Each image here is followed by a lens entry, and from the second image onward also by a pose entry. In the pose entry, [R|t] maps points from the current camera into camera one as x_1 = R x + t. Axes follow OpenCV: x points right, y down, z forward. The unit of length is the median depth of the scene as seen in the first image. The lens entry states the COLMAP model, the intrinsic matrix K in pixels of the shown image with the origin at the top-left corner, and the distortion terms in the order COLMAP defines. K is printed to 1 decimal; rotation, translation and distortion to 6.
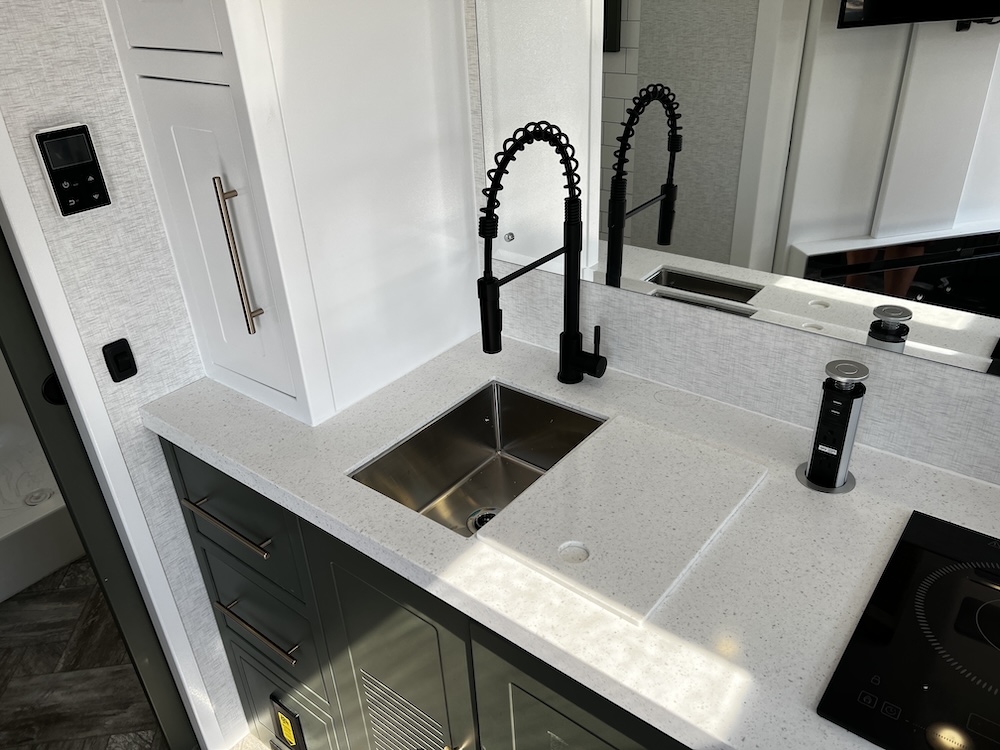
lens RADIAL K [[757.7, 0, 503.6], [0, 757.7, 379.2], [0, 0, 1]] dist [0.054926, -0.065604]
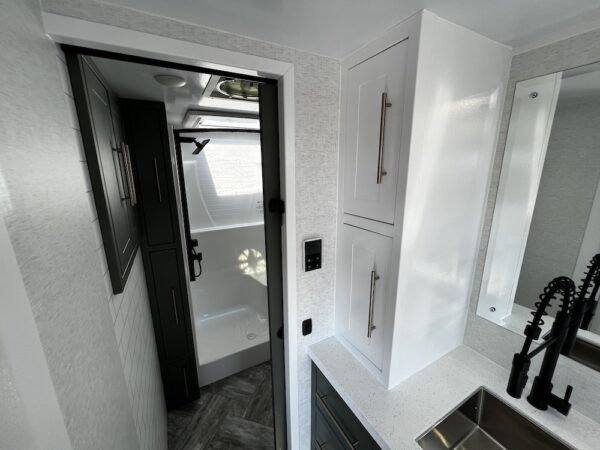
lens RADIAL K [[243.5, 0, 298.4], [0, 243.5, 223.5], [0, 0, 1]] dist [-0.000852, -0.000247]
pose [[0.916434, 0.123820, -0.380548, -0.264662], [-0.222282, 0.948245, -0.226765, -0.152082], [0.332775, 0.292404, 0.896527, 0.189730]]
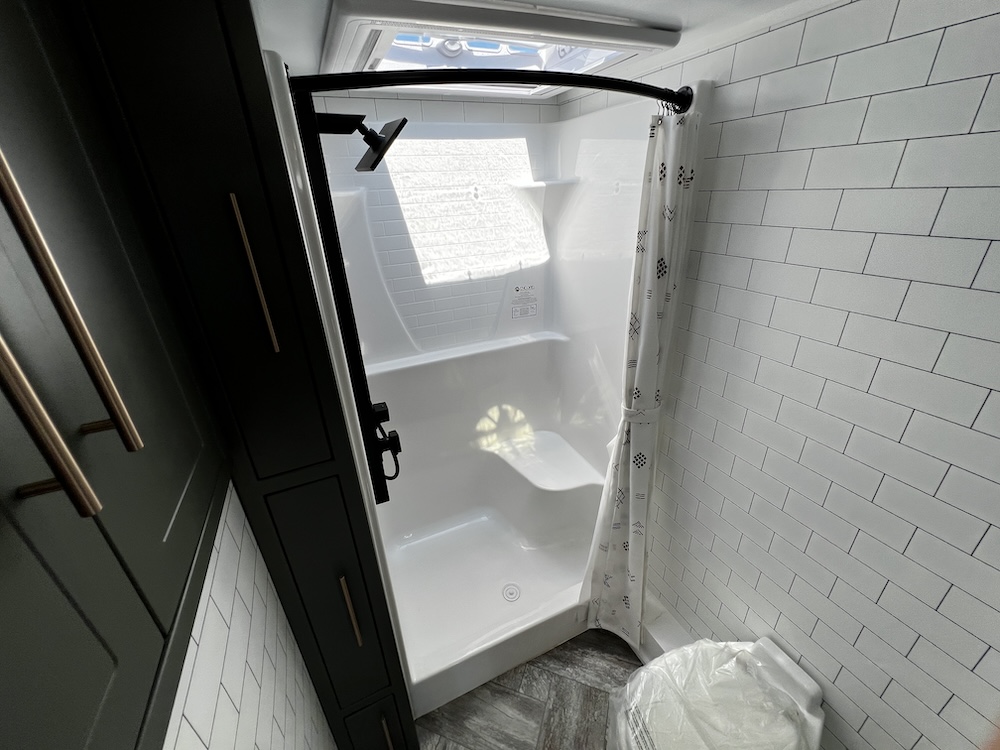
lens RADIAL K [[400.9, 0, 498.5], [0, 400.9, 374.1], [0, 0, 1]] dist [-0.004372, -0.000172]
pose [[0.889347, 0.201470, -0.410453, -0.766206], [-0.225856, 0.974096, -0.011239, -0.382536], [0.397556, 0.102699, 0.911813, 0.569326]]
